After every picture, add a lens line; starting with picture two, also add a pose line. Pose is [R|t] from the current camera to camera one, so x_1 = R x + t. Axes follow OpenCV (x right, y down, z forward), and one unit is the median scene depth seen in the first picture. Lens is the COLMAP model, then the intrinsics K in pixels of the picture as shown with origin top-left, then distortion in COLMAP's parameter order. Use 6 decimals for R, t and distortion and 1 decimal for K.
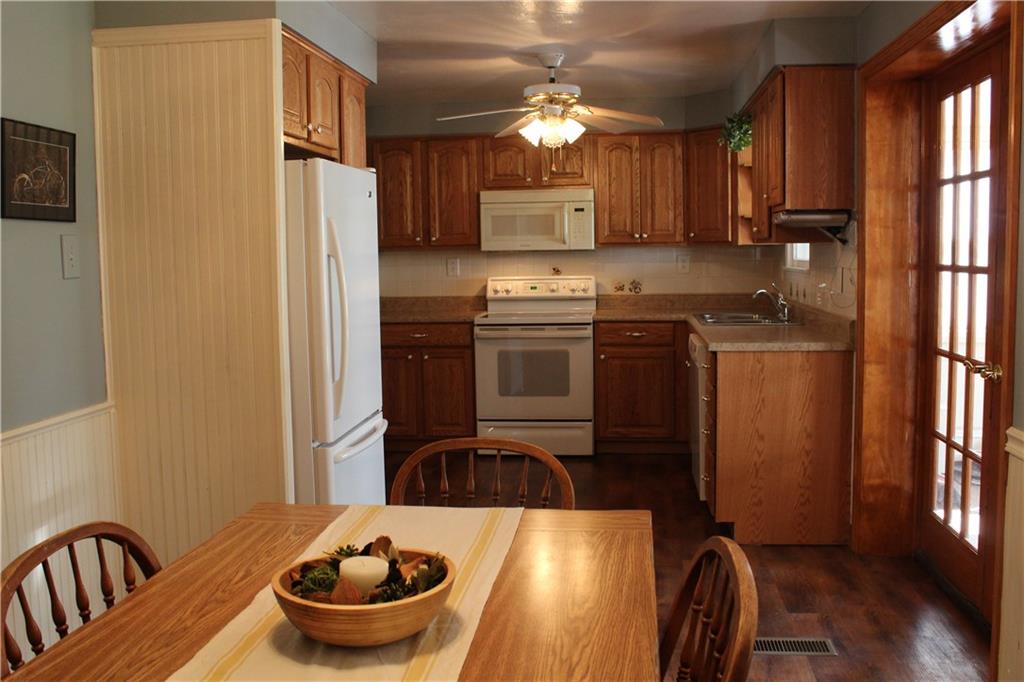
lens RADIAL K [[980.6, 0, 512.4], [0, 980.6, 339.1], [0, 0, 1]] dist [-0.140387, 0.000000]
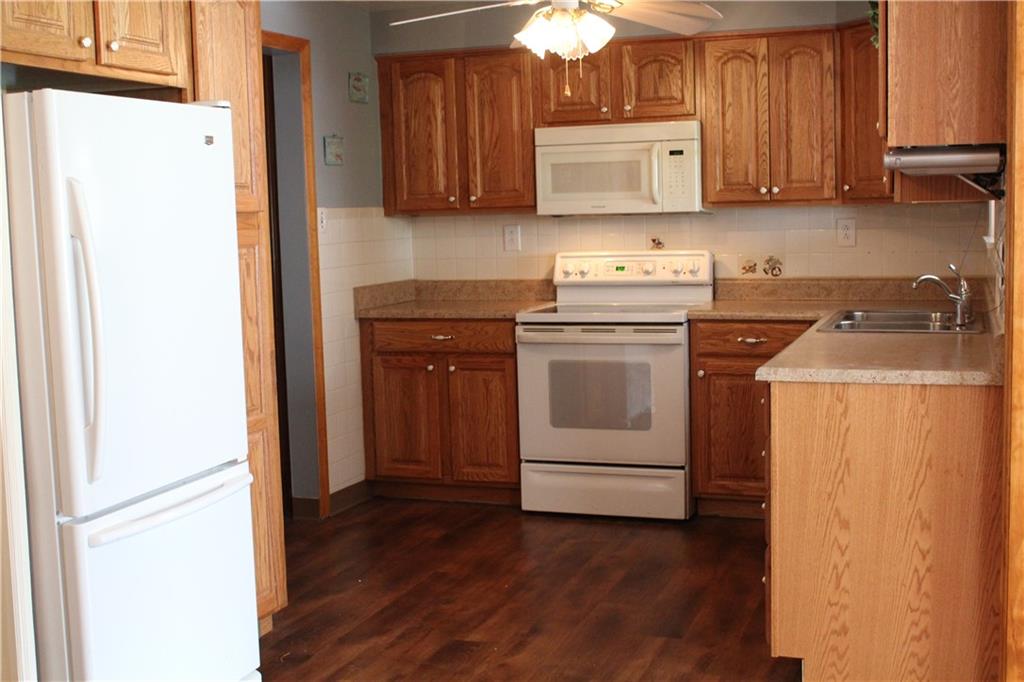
lens RADIAL K [[1270.3, 0, 512.1], [0, 1270.3, 339.8], [0, 0, 1]] dist [-0.068768, 0.000000]
pose [[0.972572, 0.013355, -0.232220, 0.163288], [-0.009680, 0.999809, 0.016958, -0.017655], [0.232402, -0.014245, 0.972515, 0.127272]]
